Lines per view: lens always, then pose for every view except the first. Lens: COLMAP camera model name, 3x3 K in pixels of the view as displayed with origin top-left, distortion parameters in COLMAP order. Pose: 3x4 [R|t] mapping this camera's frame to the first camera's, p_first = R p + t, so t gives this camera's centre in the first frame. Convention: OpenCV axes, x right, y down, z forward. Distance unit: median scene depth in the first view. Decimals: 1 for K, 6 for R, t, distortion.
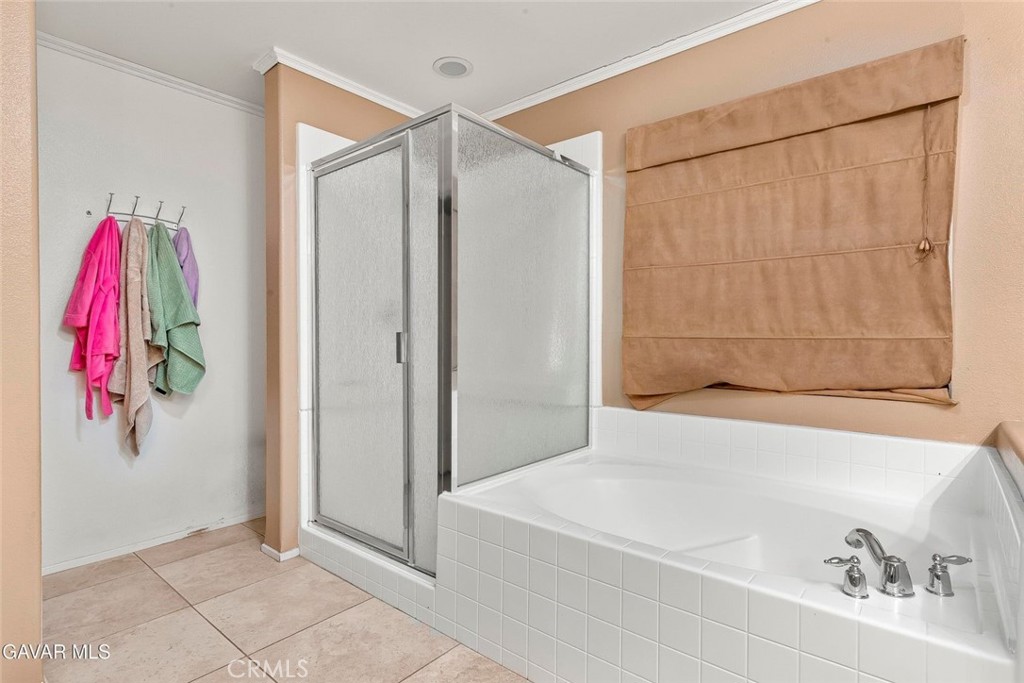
lens RADIAL K [[510.4, 0, 507.3], [0, 510.4, 341.1], [0, 0, 1]] dist [0.001038, 0.001052]
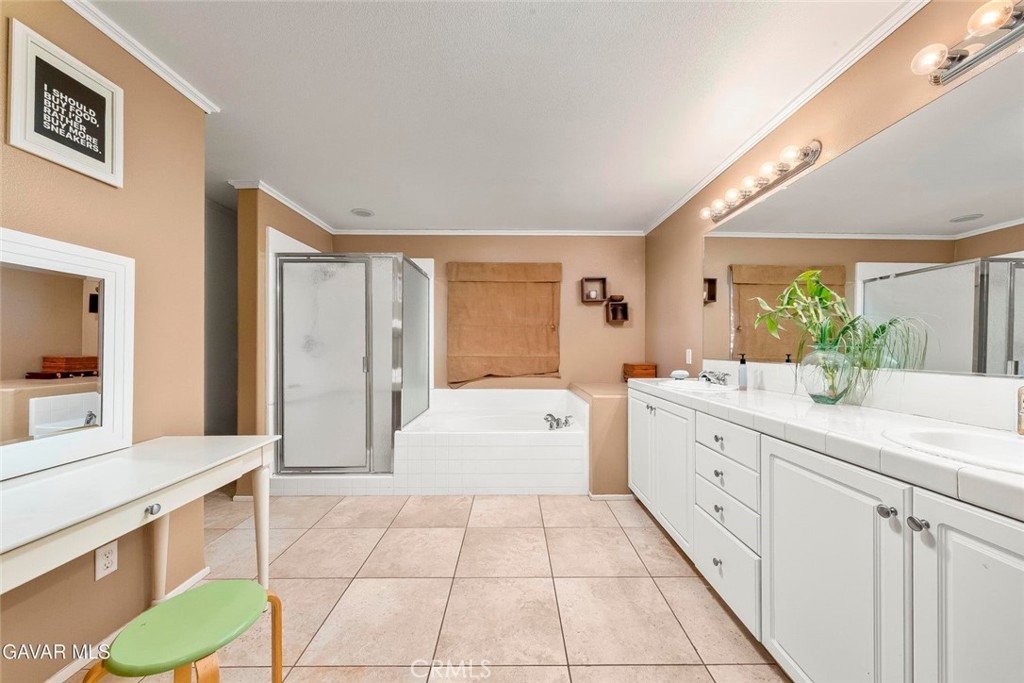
lens RADIAL K [[360.3, 0, 514.3], [0, 360.3, 346.0], [0, 0, 1]] dist [-0.000537, -0.000272]
pose [[0.763102, 0.000479, 0.646277, -0.609843], [0.004034, 0.999977, -0.005505, -0.045895], [-0.646265, 0.006808, 0.763083, -0.408536]]
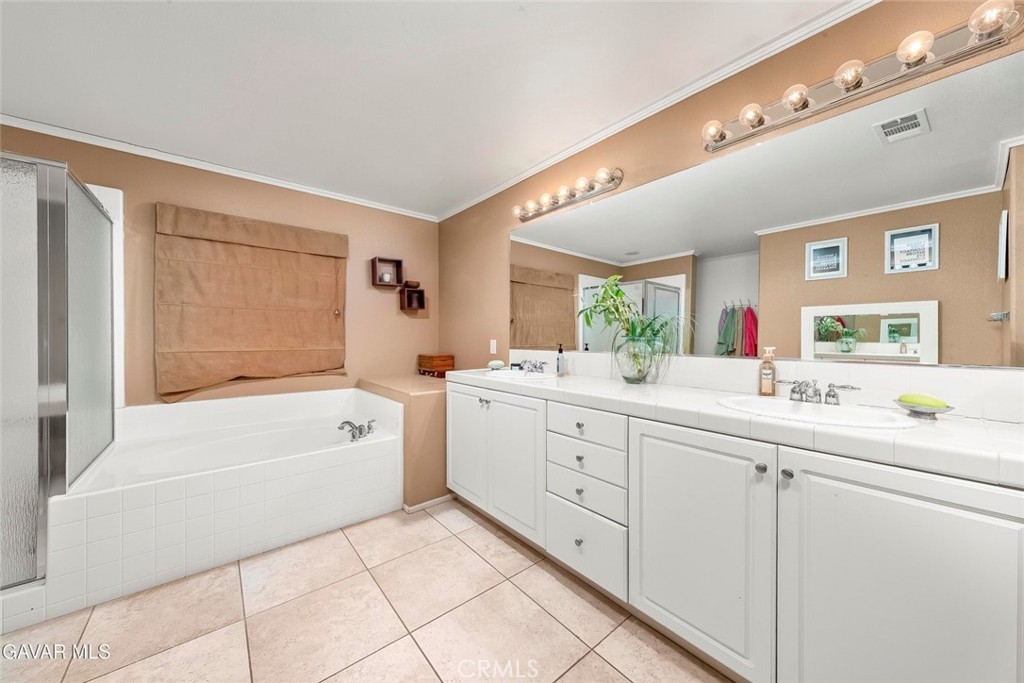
lens RADIAL K [[360.3, 0, 510.4], [0, 360.3, 339.5], [0, 0, 1]] dist [-0.000537, -0.000272]
pose [[0.185246, -0.009764, 0.982644, -0.604740], [0.004229, 0.999949, 0.009139, -0.051579], [-0.982683, 0.002463, 0.185278, -0.134344]]
